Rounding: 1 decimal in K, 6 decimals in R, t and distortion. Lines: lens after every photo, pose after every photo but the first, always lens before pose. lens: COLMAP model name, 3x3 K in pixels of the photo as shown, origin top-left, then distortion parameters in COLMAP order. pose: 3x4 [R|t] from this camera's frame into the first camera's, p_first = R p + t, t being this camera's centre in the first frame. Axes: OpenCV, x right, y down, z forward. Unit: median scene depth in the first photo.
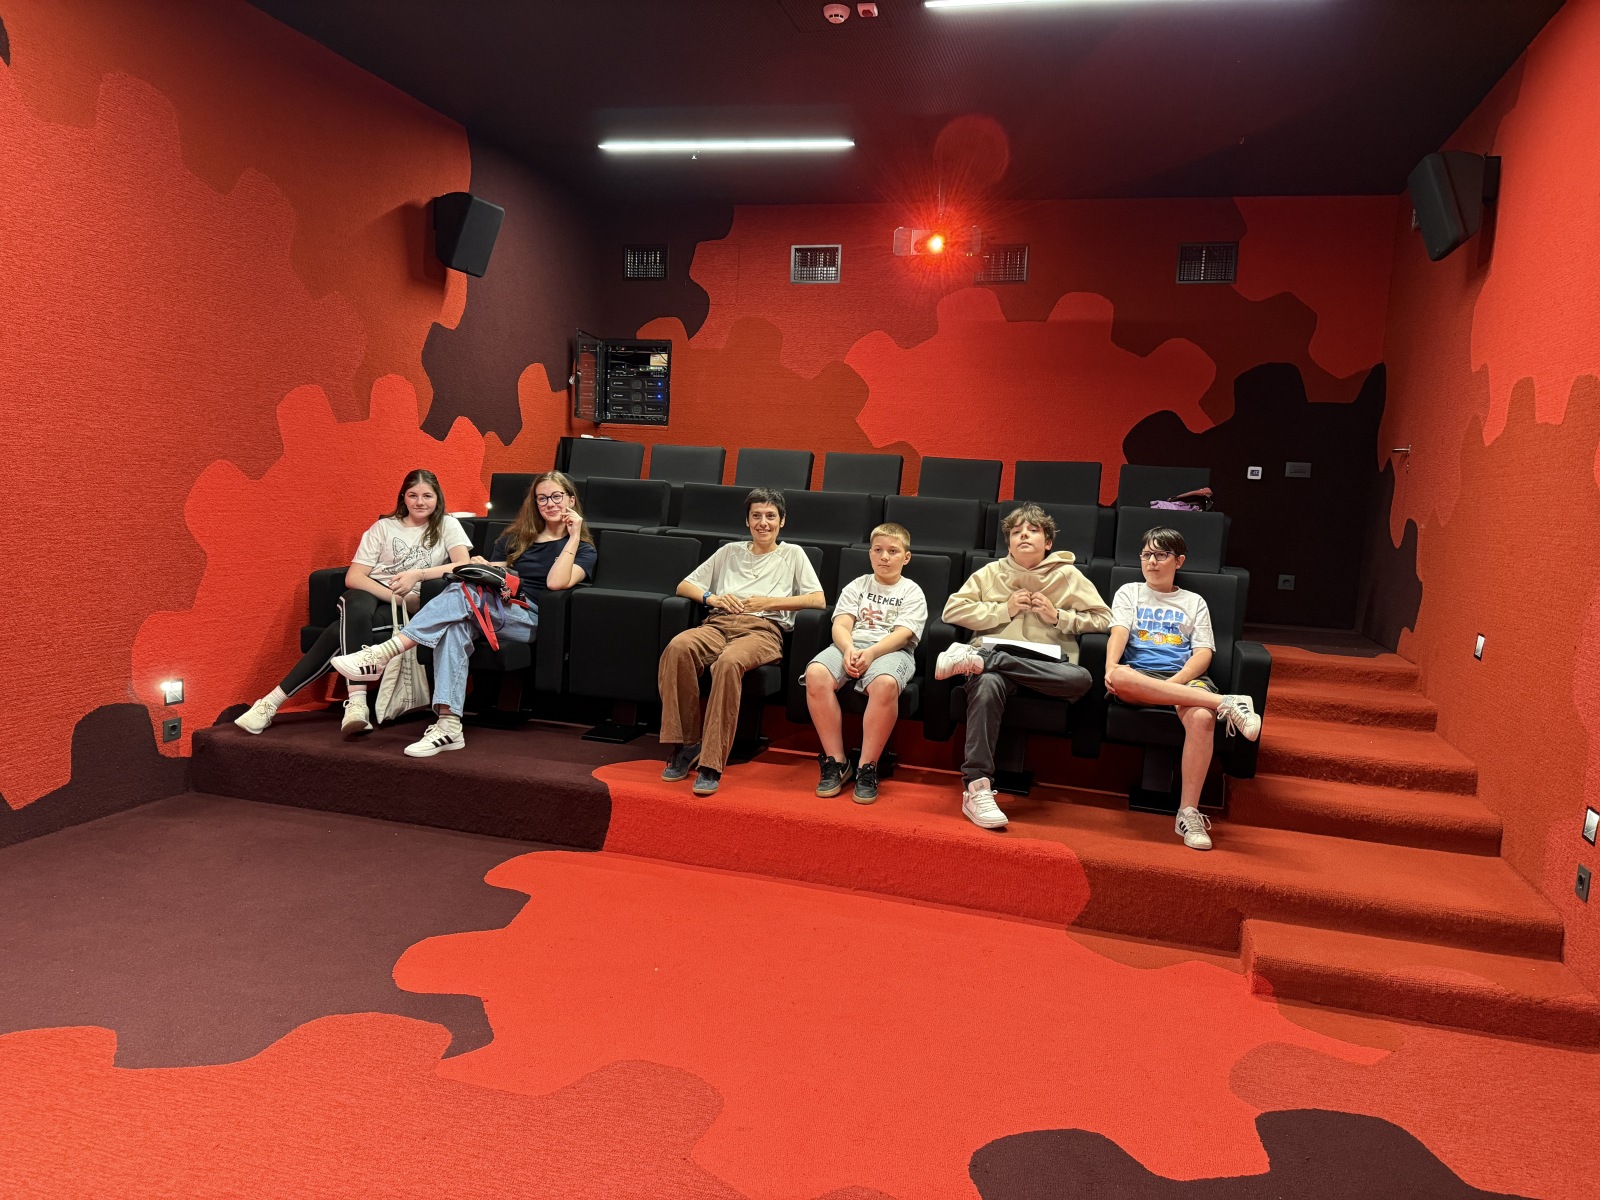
lens RADIAL K [[1118.8, 0, 810.9], [0, 1118.8, 597.7], [0, 0, 1]] dist [0.042524, -0.059409]
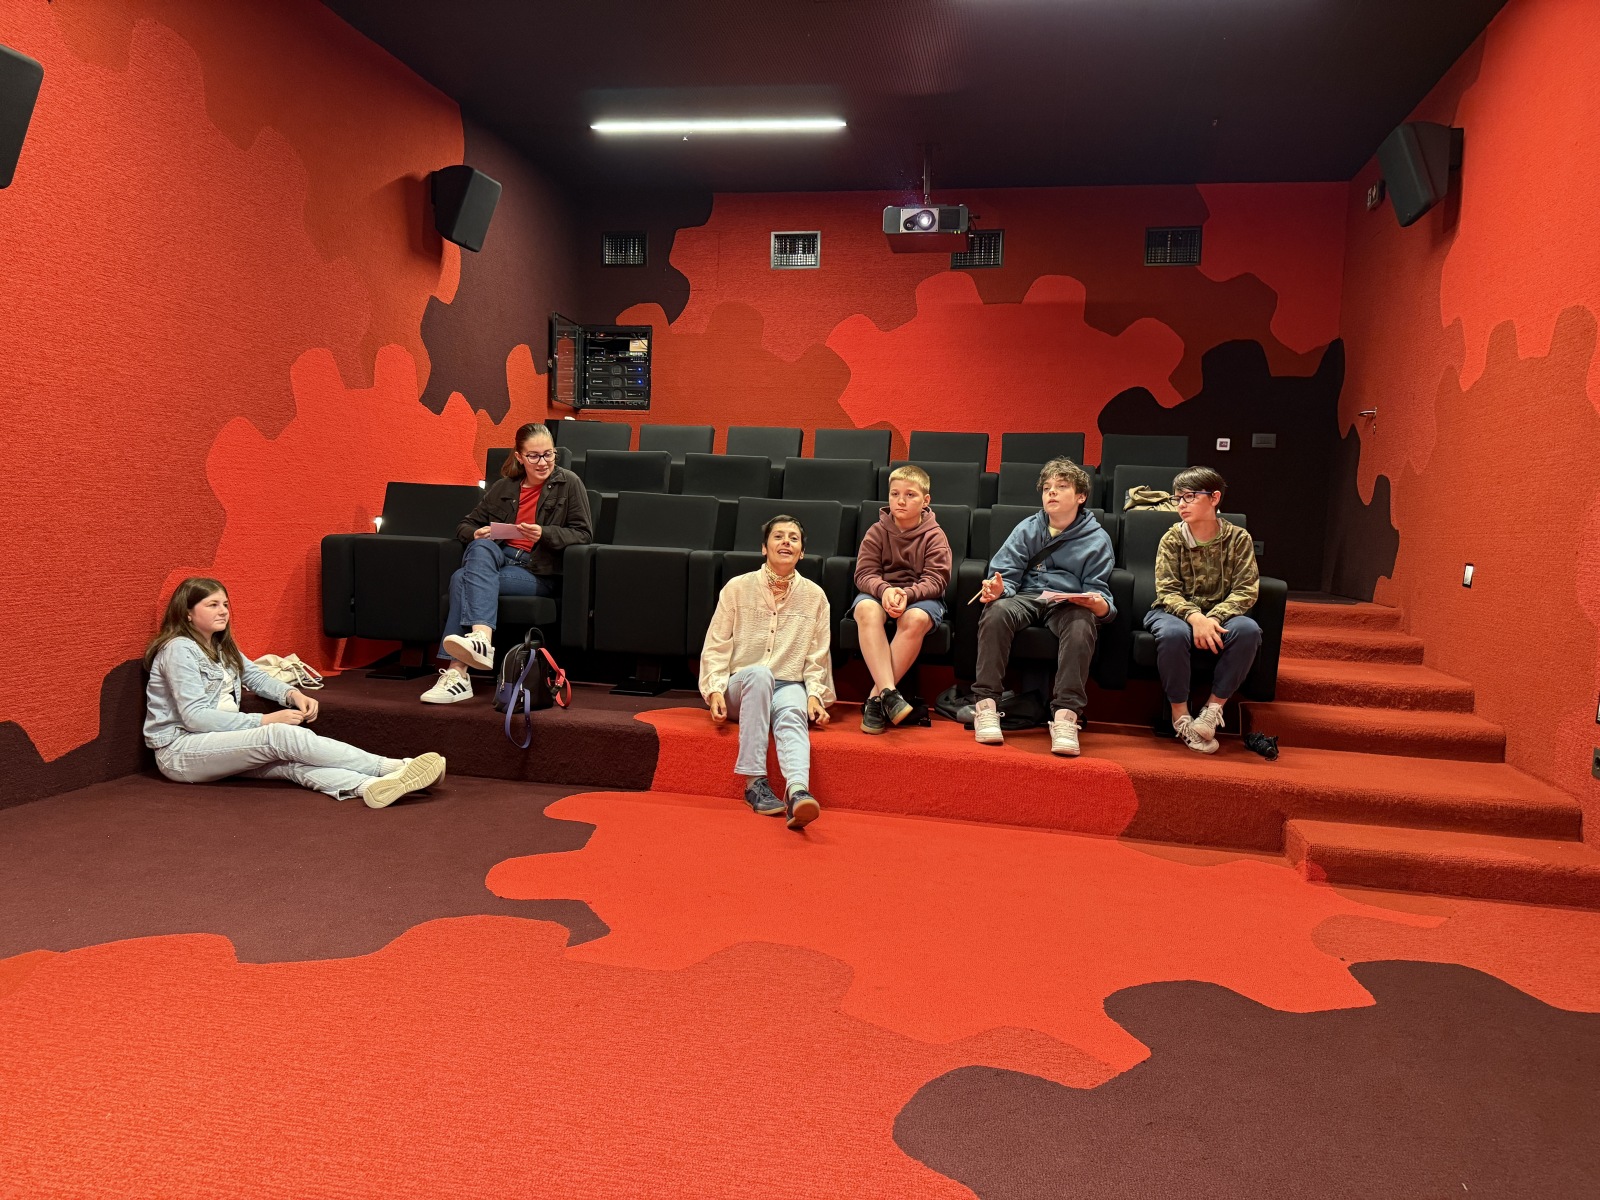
lens RADIAL K [[1118.8, 0, 812.5], [0, 1118.8, 591.6], [0, 0, 1]] dist [0.042524, -0.059409]
pose [[0.996894, -0.019609, 0.076272, -0.101970], [0.022006, 0.999286, -0.030708, 0.072499], [-0.075615, 0.032291, 0.996614, -0.017621]]
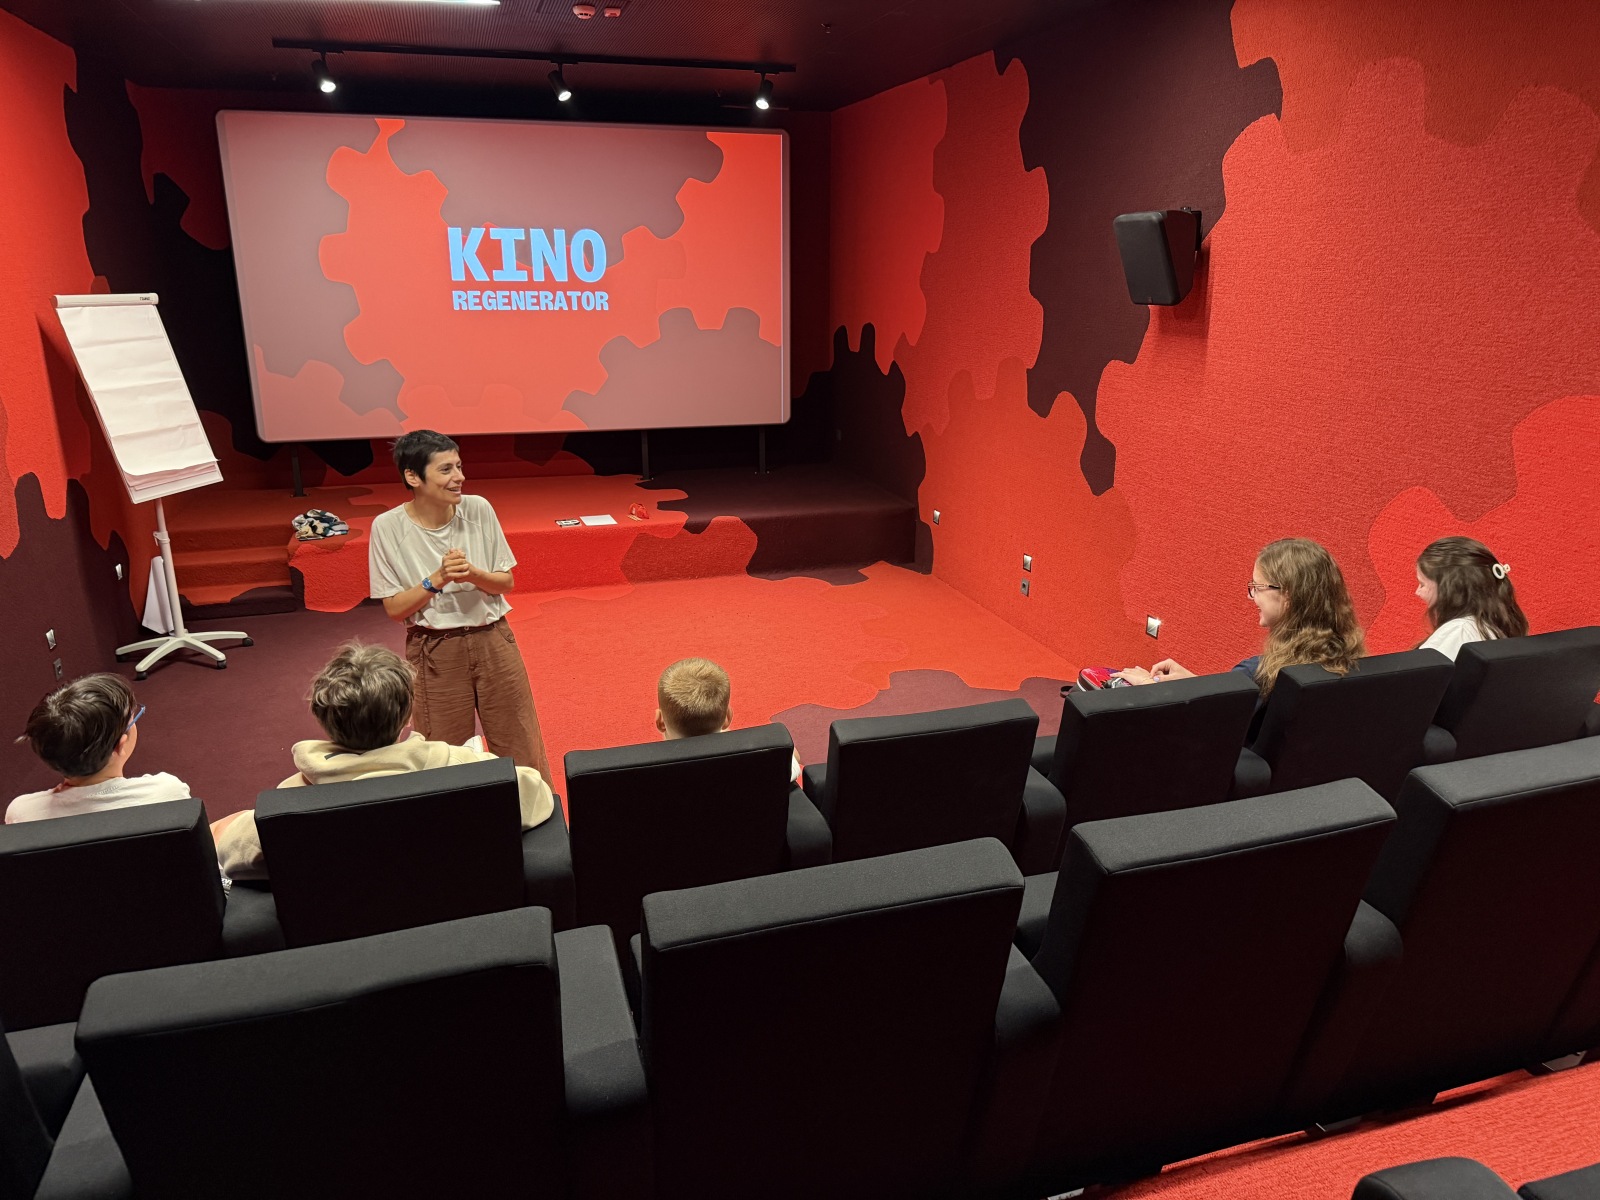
lens RADIAL K [[1118.8, 0, 815.1], [0, 1118.8, 606.1], [0, 0, 1]] dist [0.042524, -0.059409]
pose [[-0.834114, 0.105655, -0.541379, 0.294552], [-0.100294, 0.936072, 0.337209, -0.274266], [0.542398, 0.335568, -0.770194, 1.428043]]
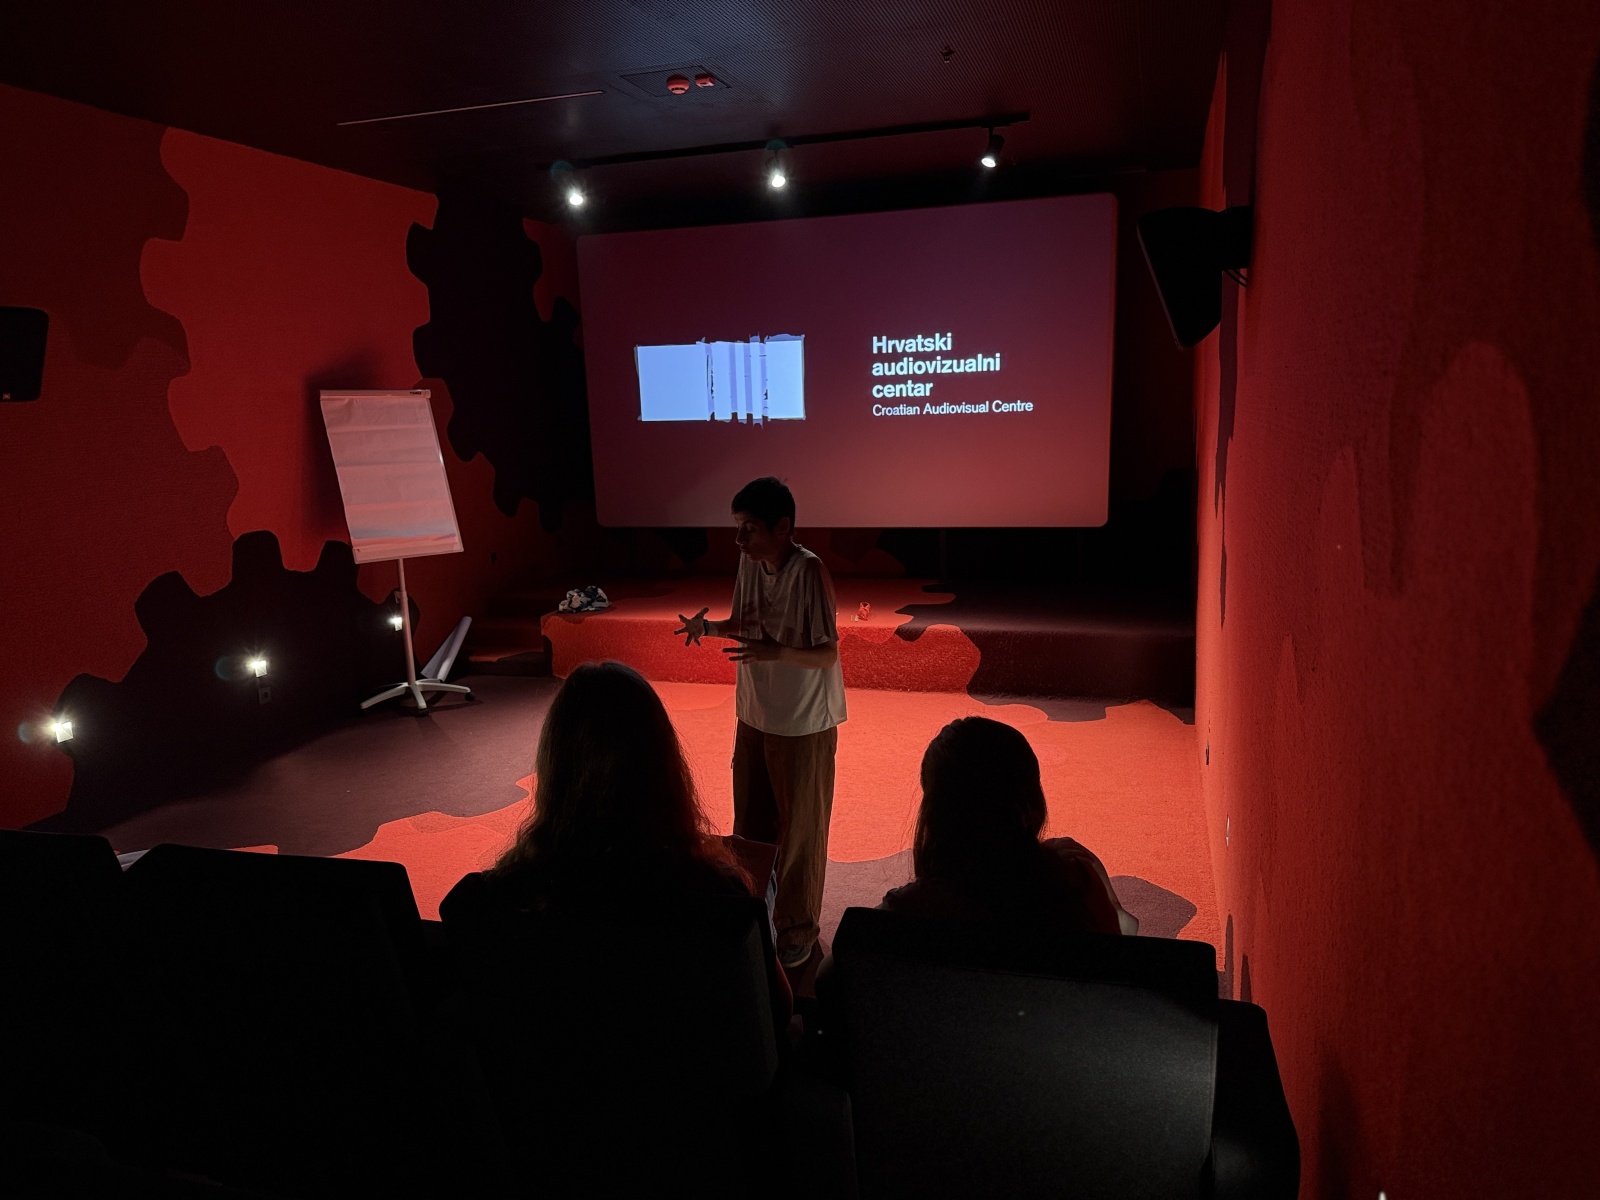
lens RADIAL K [[1118.8, 0, 807.2], [0, 1118.8, 599.2], [0, 0, 1]] dist [0.042524, -0.059409]
pose [[-0.999611, -0.025980, 0.010115, -0.331195], [-0.022230, 0.961691, 0.273232, -0.250985], [-0.016826, 0.272901, -0.961895, 1.422062]]
